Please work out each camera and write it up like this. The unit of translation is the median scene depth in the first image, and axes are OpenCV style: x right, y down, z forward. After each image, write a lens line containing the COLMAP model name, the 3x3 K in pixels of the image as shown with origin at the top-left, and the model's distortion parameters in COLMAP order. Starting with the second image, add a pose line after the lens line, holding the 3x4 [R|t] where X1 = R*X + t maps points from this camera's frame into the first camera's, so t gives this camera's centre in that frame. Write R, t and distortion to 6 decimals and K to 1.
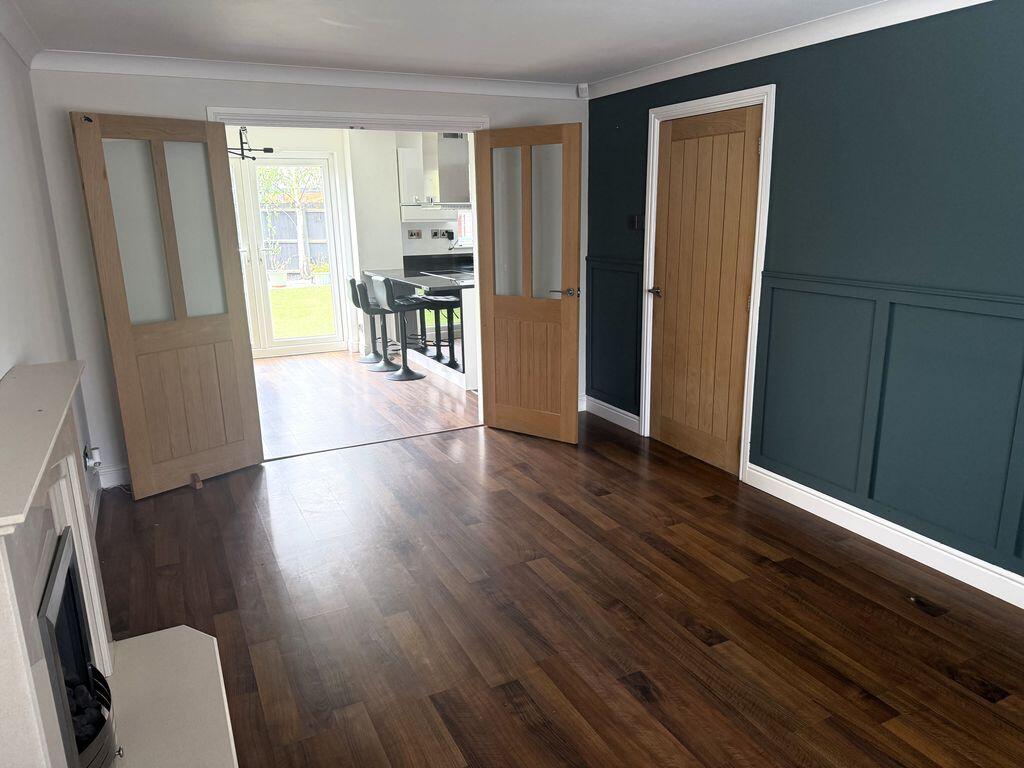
lens RADIAL K [[699.6, 0, 512.0], [0, 699.6, 384.0], [0, 0, 1]] dist [0.004463, 0.000785]
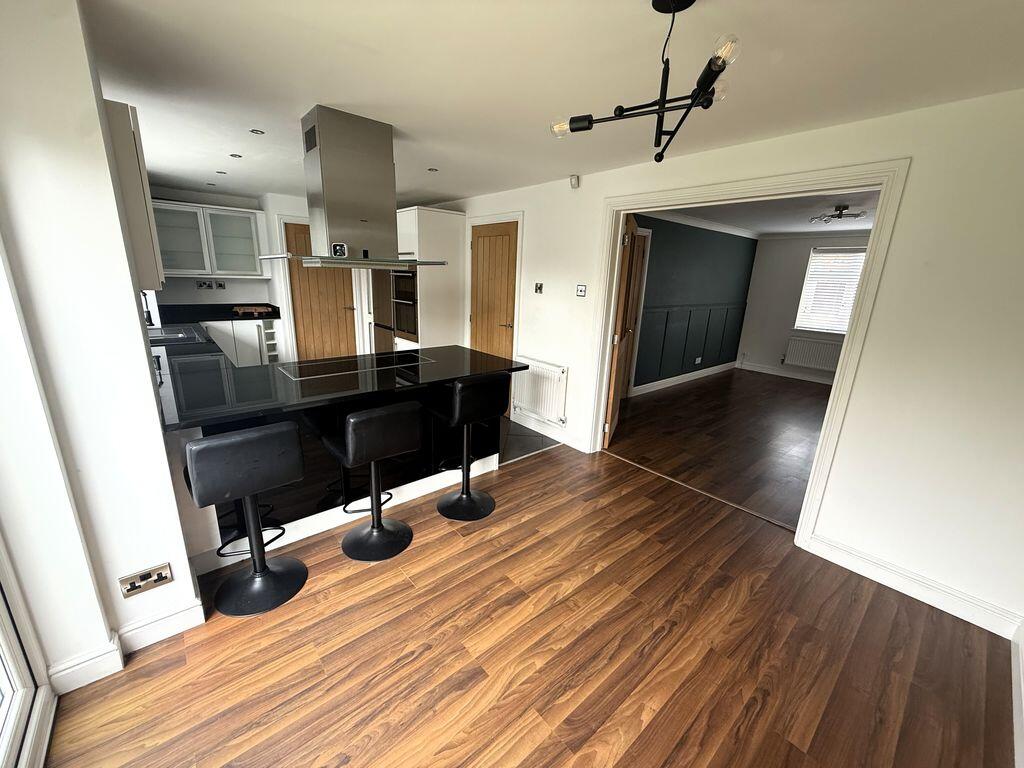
lens RADIAL K [[410.3, 0, 512.0], [0, 410.3, 384.0], [0, 0, 1]] dist [-0.000495, -0.000016]
pose [[-0.243976, -0.247374, 0.937700, -0.775673], [0.204063, 0.932175, 0.299011, -0.358628], [-0.948069, 0.264301, -0.176948, 1.469533]]
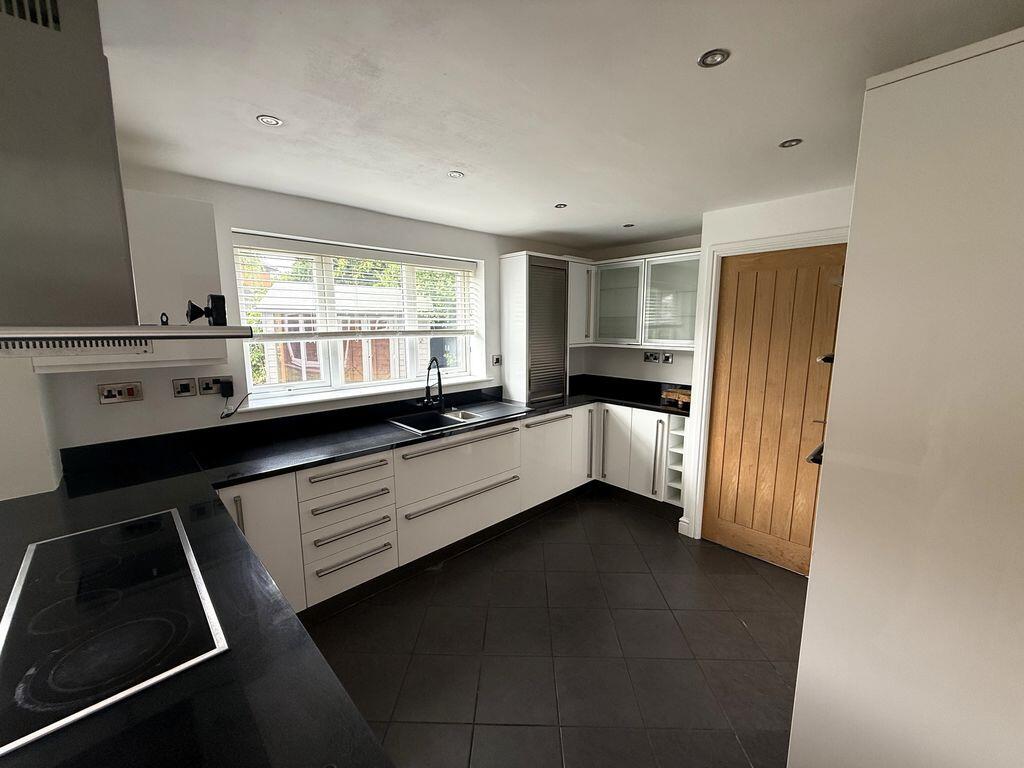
lens RADIAL K [[402.7, 0, 512.0], [0, 402.7, 384.0], [0, 0, 1]] dist [-0.000020, -0.000013]
pose [[0.967934, -0.038903, 0.248173, 0.063181], [0.071317, 0.989842, -0.122987, -0.309059], [-0.240867, 0.136742, 0.960877, 1.266549]]
